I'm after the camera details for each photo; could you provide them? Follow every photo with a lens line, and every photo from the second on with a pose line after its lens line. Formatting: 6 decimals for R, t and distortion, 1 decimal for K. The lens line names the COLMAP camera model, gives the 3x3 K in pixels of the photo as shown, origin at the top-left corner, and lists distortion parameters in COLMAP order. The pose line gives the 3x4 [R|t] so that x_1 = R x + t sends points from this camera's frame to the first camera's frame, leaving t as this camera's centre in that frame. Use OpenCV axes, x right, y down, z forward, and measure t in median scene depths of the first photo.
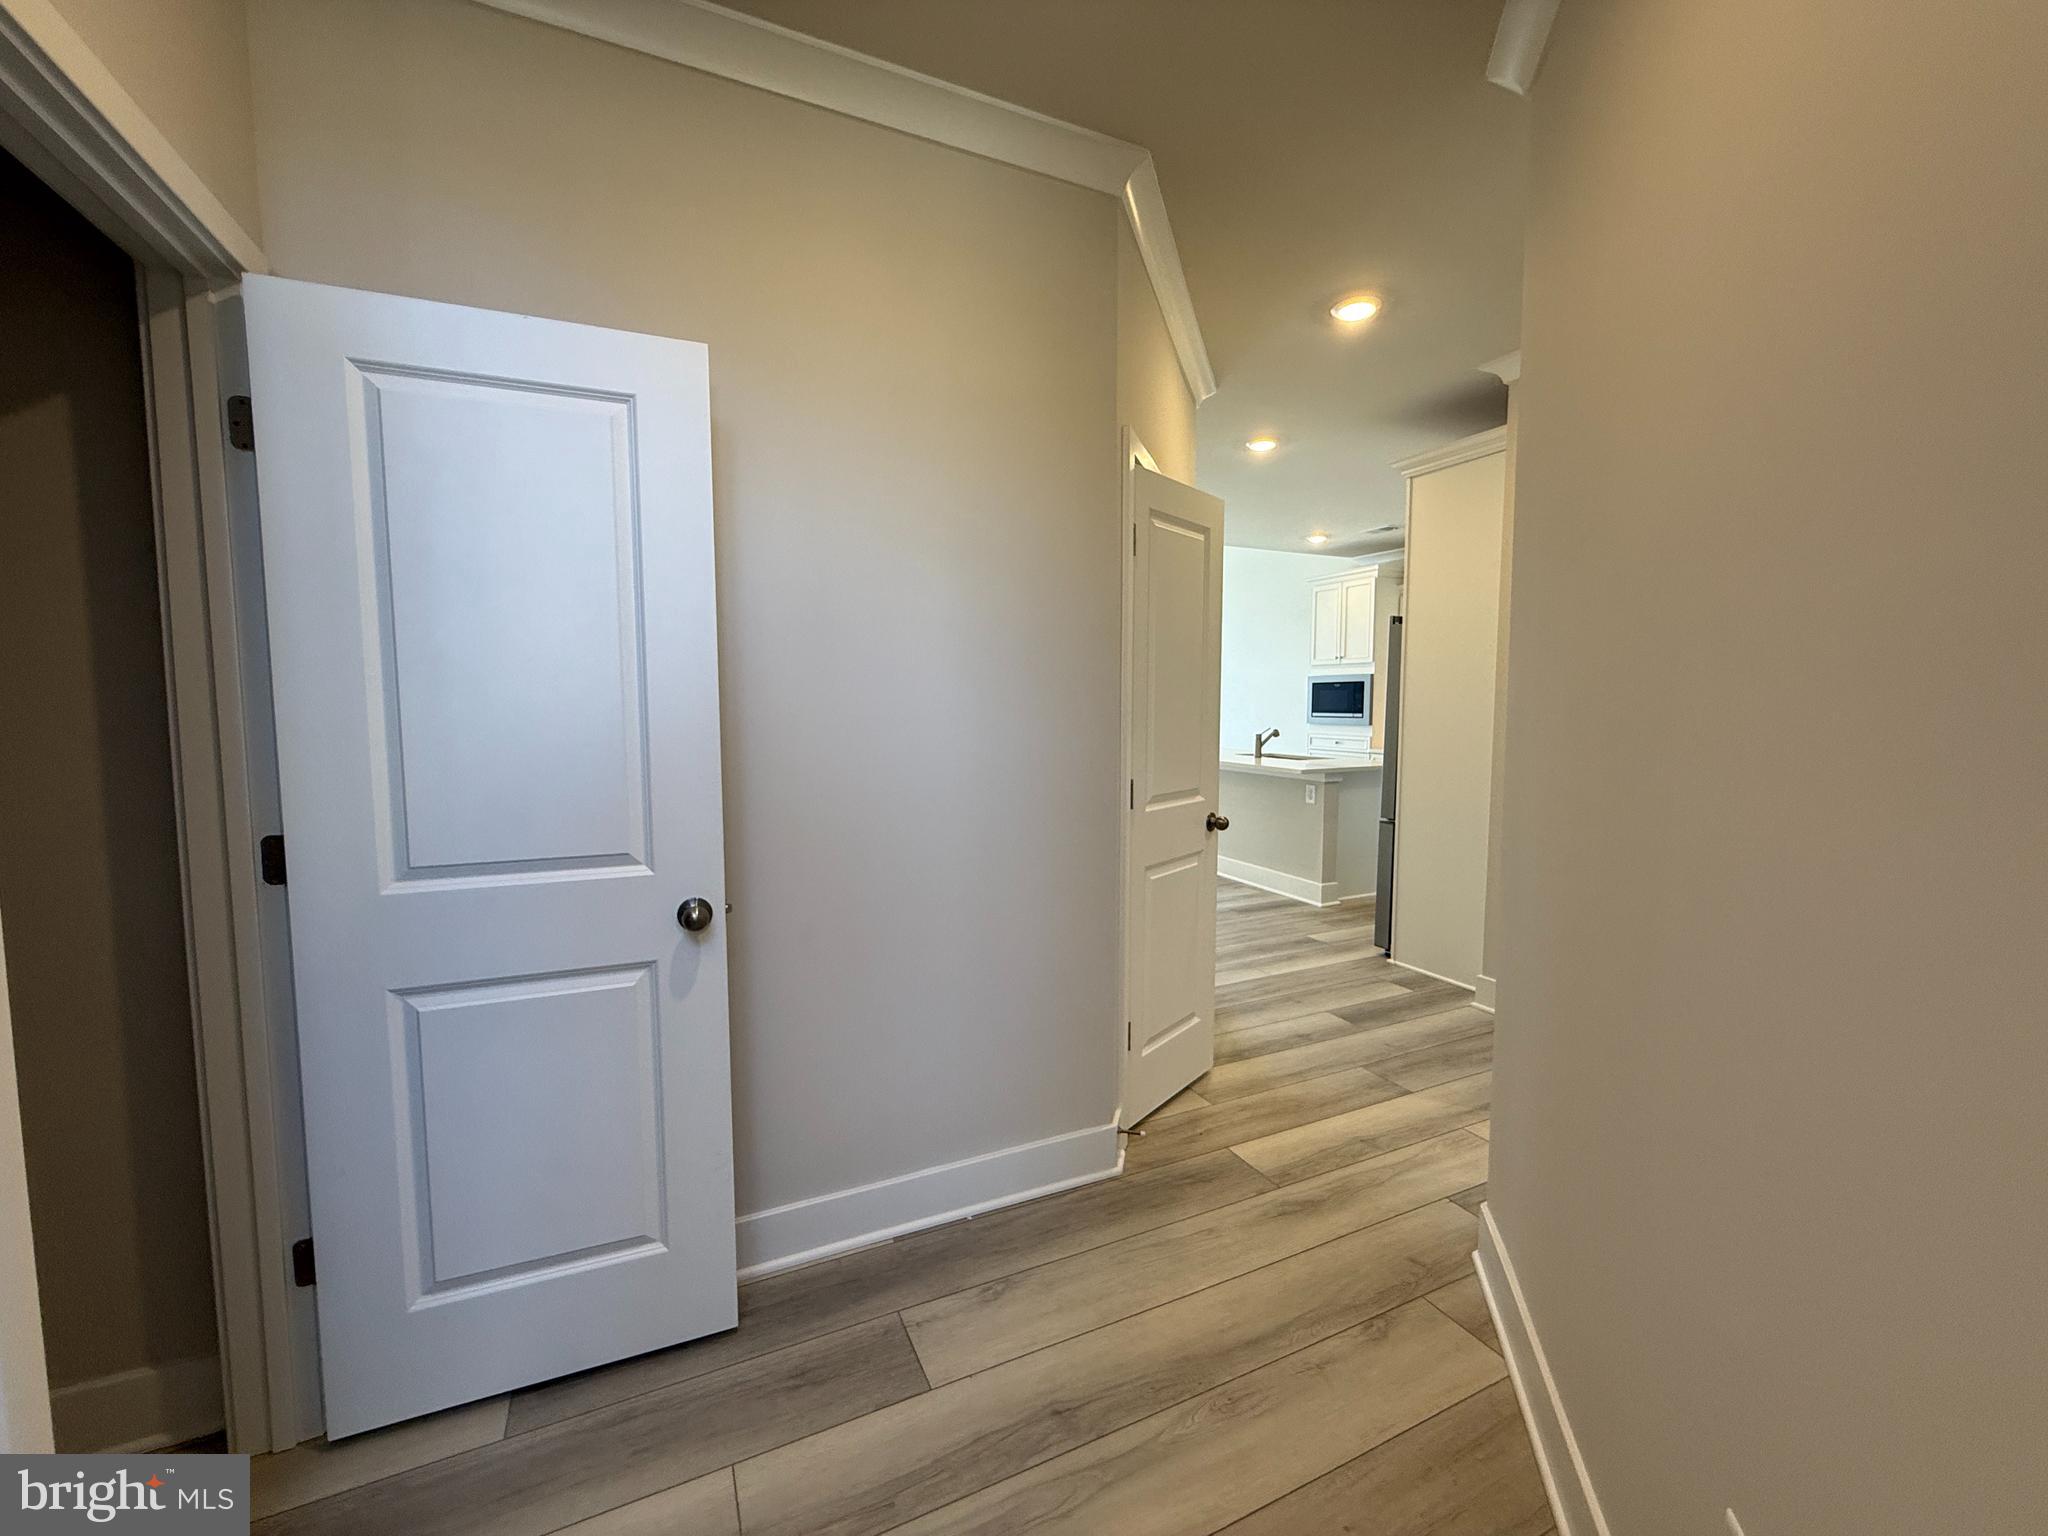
lens RADIAL K [[823.9, 0, 1021.1], [0, 823.9, 768.3], [0, 0, 1]] dist [0.000887, 0.000018]
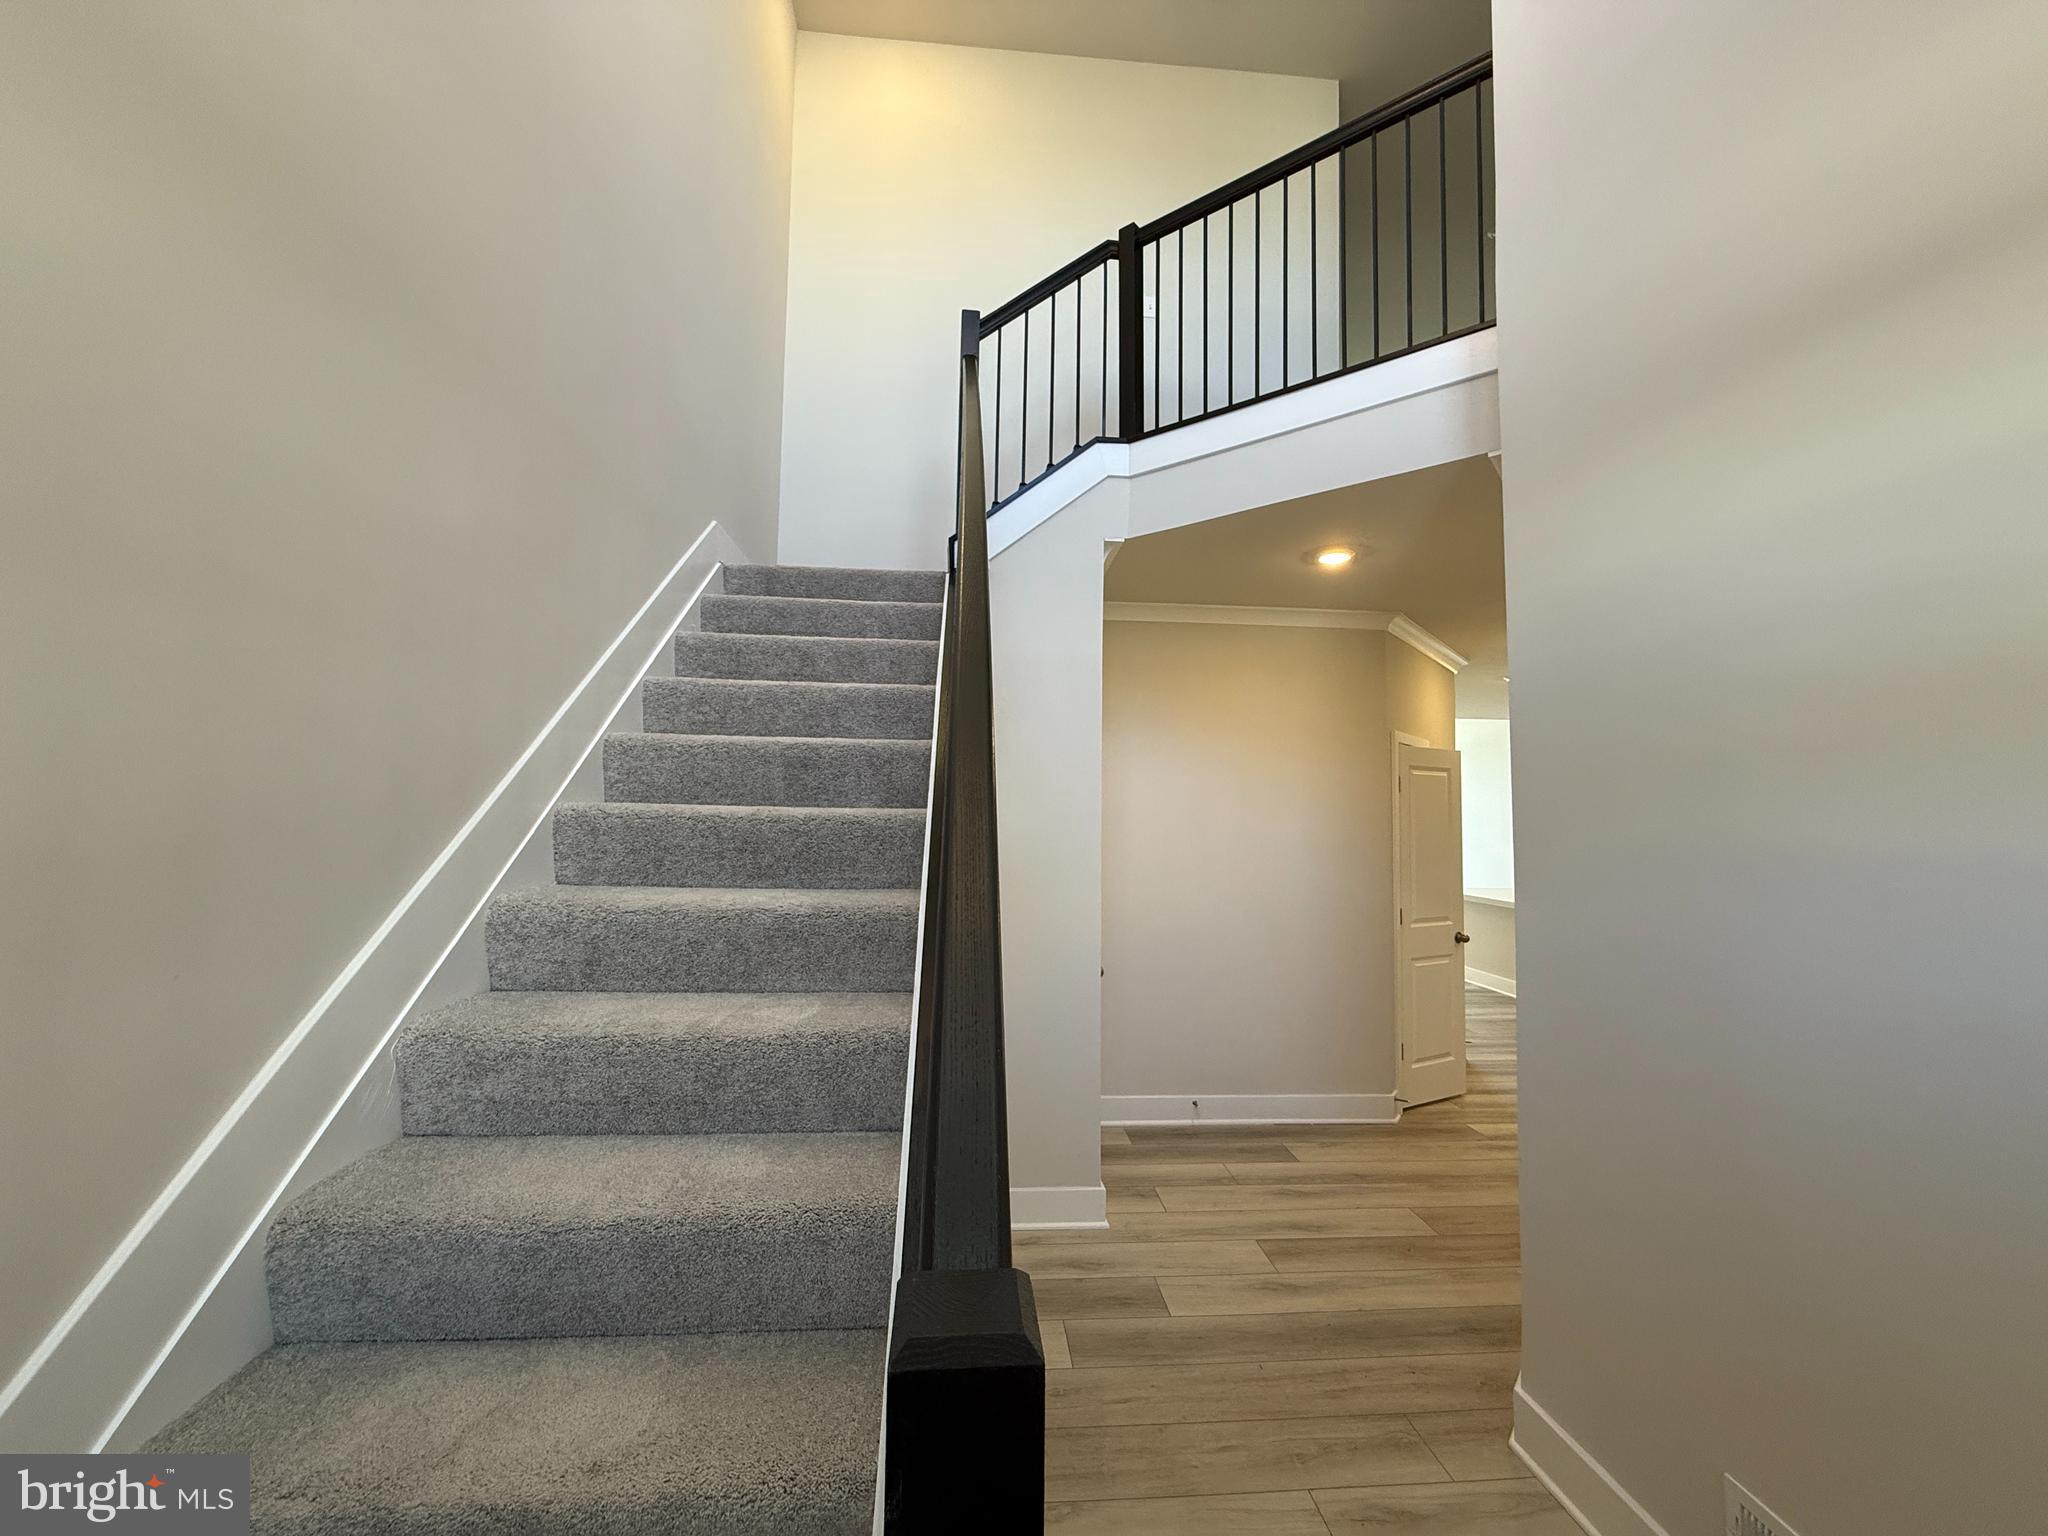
lens RADIAL K [[823.9, 0, 1018.5], [0, 823.9, 774.9], [0, 0, 1]] dist [0.000887, 0.000018]
pose [[0.933318, -0.005625, -0.359006, -0.003315], [-0.043740, 0.990649, -0.129235, -0.007737], [0.356376, 0.136321, 0.924344, -1.035302]]
